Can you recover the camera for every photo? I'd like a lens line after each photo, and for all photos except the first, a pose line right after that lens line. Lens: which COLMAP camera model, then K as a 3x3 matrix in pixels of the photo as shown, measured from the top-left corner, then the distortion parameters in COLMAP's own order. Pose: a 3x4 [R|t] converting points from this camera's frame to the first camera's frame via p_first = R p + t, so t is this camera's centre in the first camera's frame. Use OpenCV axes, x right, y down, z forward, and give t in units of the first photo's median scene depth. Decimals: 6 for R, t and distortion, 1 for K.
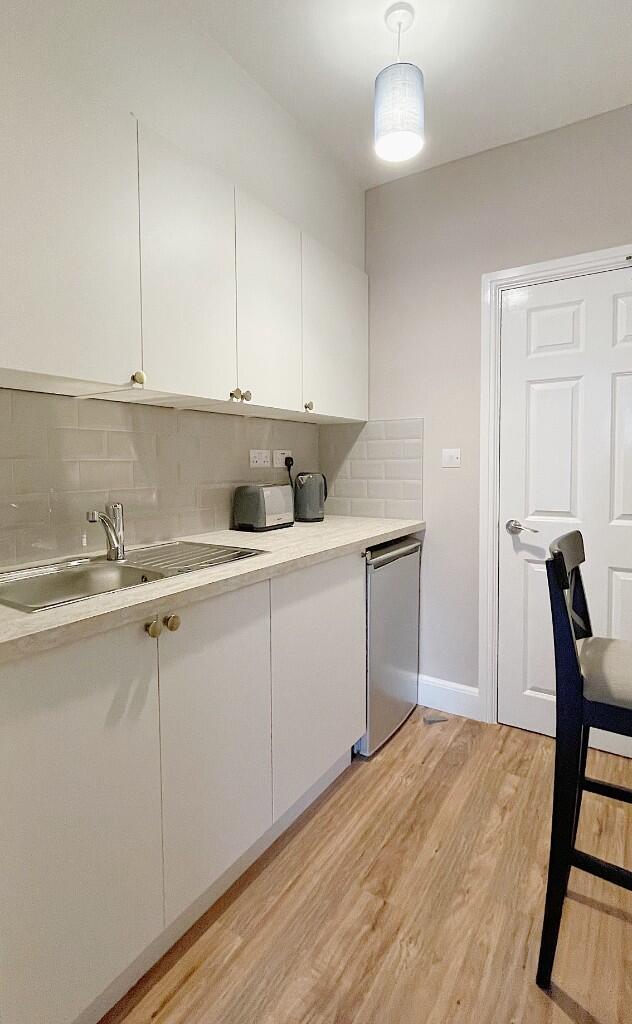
lens RADIAL K [[496.5, 0, 311.0], [0, 496.5, 491.1], [0, 0, 1]] dist [0.004080, -0.000842]
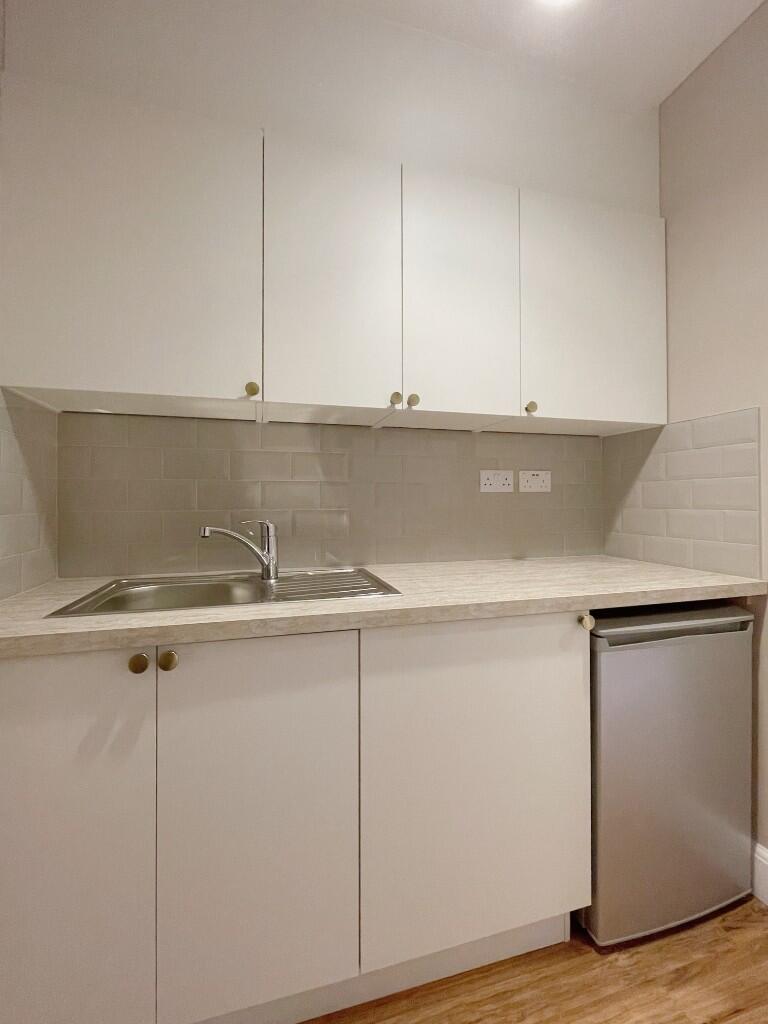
lens RADIAL K [[431.6, 0, 374.2], [0, 431.6, 498.3], [0, 0, 1]] dist [-0.005860, -0.000040]
pose [[0.754069, -0.001278, -0.656794, 0.265318], [-0.040049, 0.998048, -0.047922, 0.008370], [0.655574, 0.062440, 0.752545, 0.385854]]
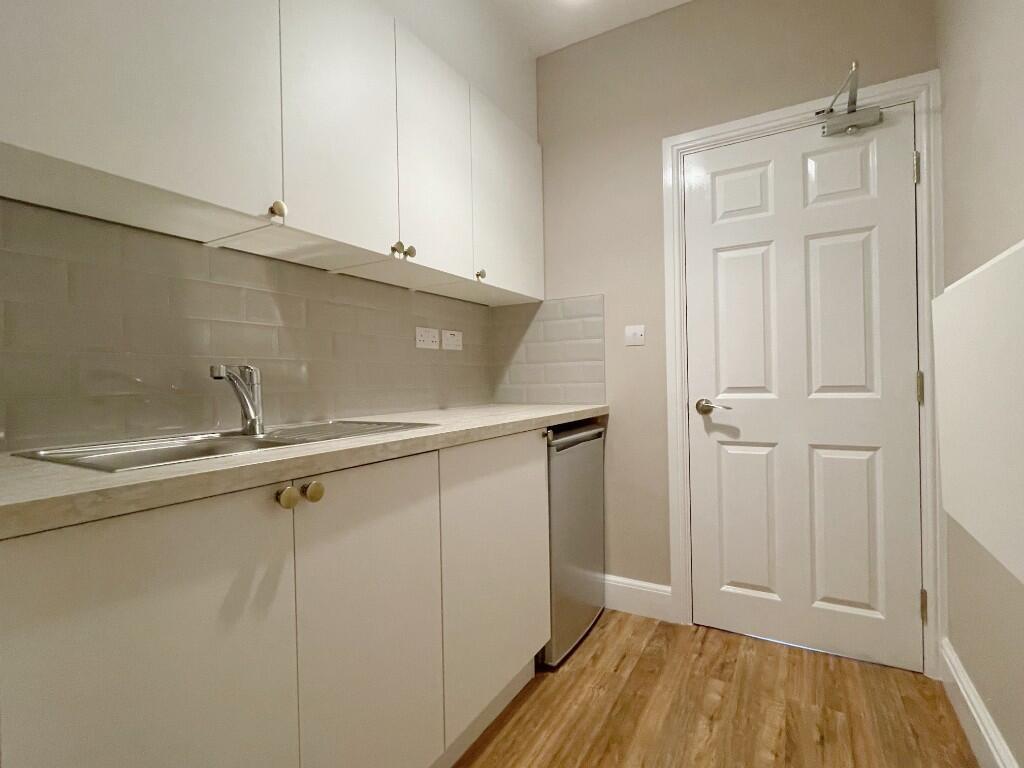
lens RADIAL K [[495.1, 0, 508.3], [0, 495.1, 388.7], [0, 0, 1]] dist [0.002524, 0.001641]
pose [[0.998416, -0.014008, 0.054486, -0.006531], [0.016328, 0.998968, -0.042372, 0.082136], [-0.053836, 0.043194, 0.997615, 0.113243]]
